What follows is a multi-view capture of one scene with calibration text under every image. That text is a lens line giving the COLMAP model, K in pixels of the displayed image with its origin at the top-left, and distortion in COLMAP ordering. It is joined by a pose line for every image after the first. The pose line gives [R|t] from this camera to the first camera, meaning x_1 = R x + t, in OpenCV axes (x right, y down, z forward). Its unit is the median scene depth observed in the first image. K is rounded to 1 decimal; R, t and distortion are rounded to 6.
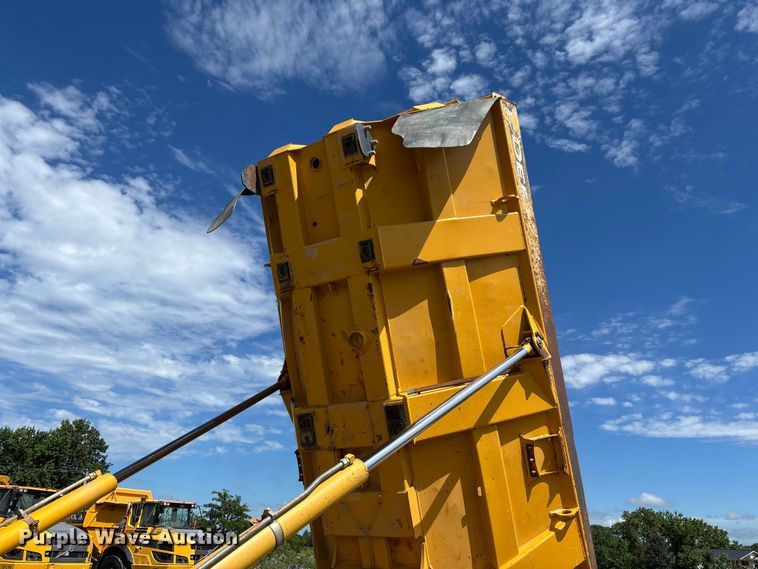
lens RADIAL K [[575.9, 0, 366.7], [0, 575.9, 284.2], [0, 0, 1]] dist [0.053483, -0.060753]
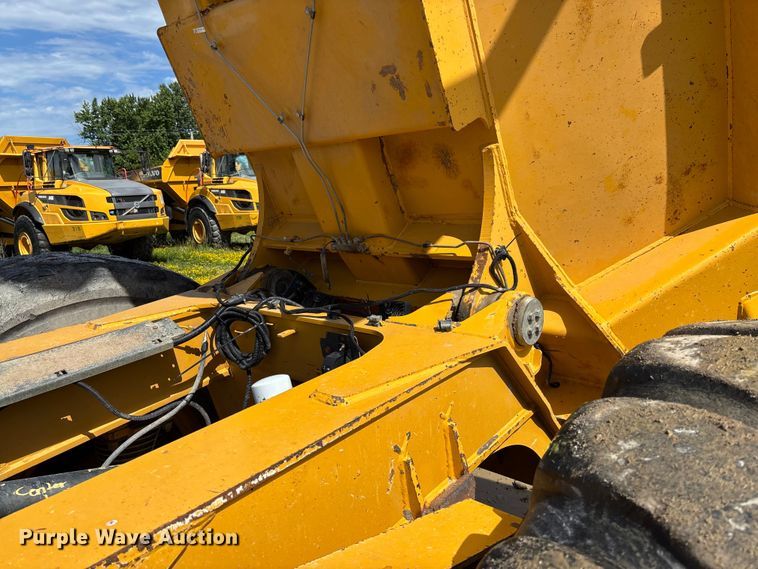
lens RADIAL K [[528.3, 0, 378.8], [0, 528.3, 297.2], [0, 0, 1]] dist [0.006565, -0.002761]
pose [[0.978621, -0.038379, -0.202058, 0.032966], [0.151324, 0.799708, 0.581006, 0.122428], [0.139289, -0.599161, 0.788419, 0.263308]]
